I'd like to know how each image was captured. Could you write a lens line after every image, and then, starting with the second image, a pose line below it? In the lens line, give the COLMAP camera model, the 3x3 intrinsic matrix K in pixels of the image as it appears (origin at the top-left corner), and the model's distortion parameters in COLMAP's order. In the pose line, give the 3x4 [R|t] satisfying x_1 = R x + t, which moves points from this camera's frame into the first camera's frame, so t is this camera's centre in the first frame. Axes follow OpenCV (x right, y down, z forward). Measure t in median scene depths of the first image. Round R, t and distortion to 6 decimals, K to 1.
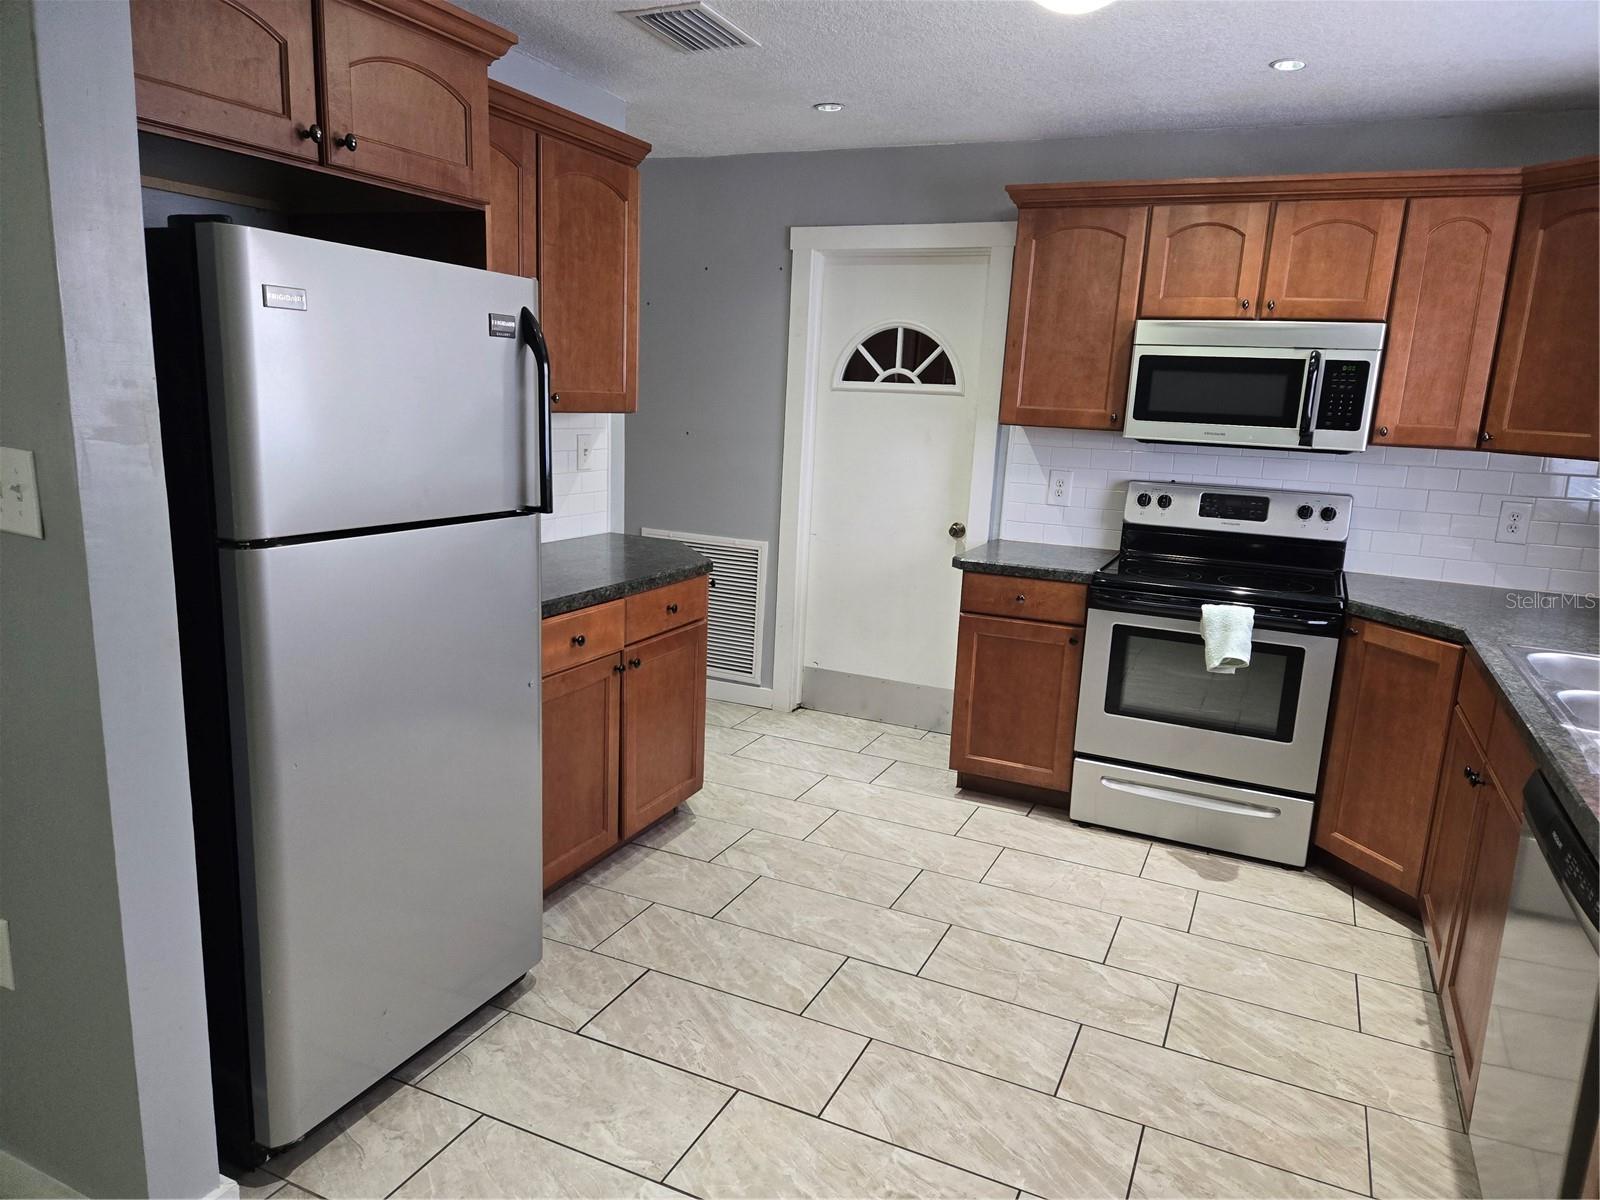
lens RADIAL K [[1066.8, 0, 783.8], [0, 1066.8, 602.3], [0, 0, 1]] dist [0.053310, -0.055401]
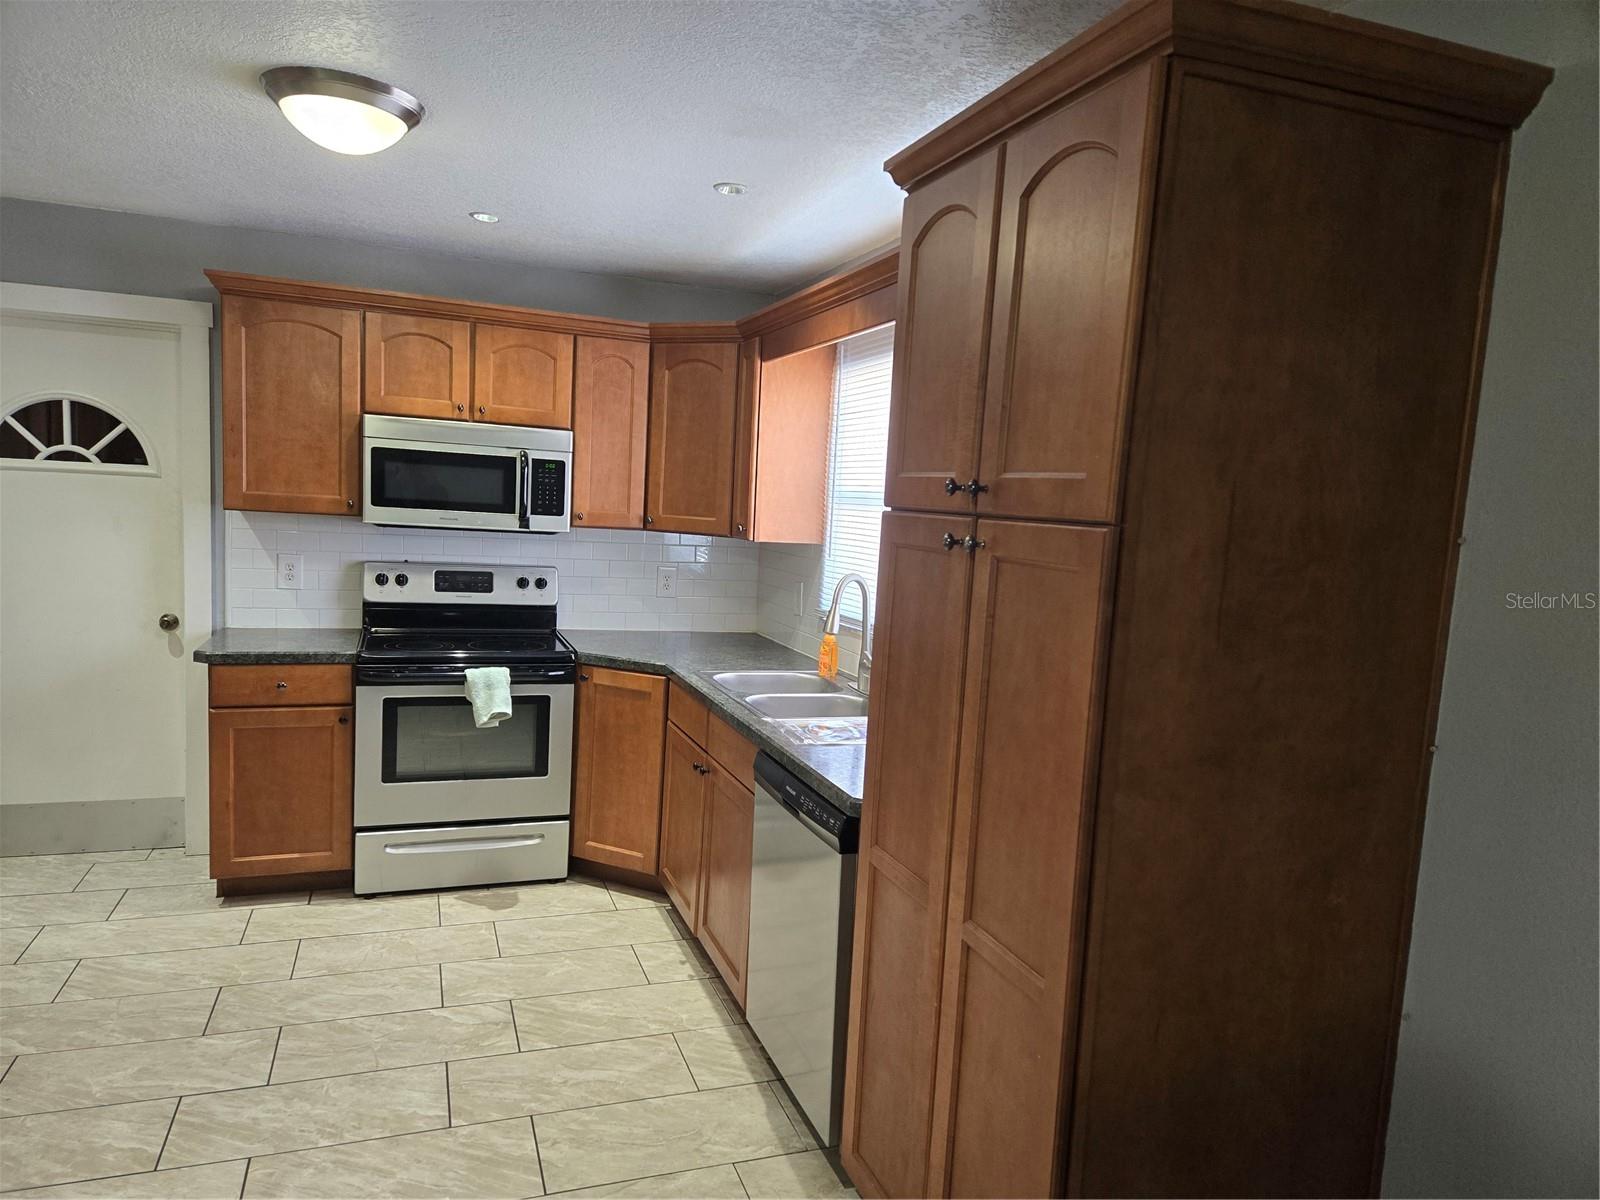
lens RADIAL K [[1066.8, 0, 806.0], [0, 1066.8, 600.1], [0, 0, 1]] dist [0.053310, -0.055401]
pose [[0.697427, -0.071692, 0.713061, -0.160115], [0.117357, 0.992977, -0.014949, -0.011631], [-0.706982, 0.094109, 0.700943, -0.053276]]
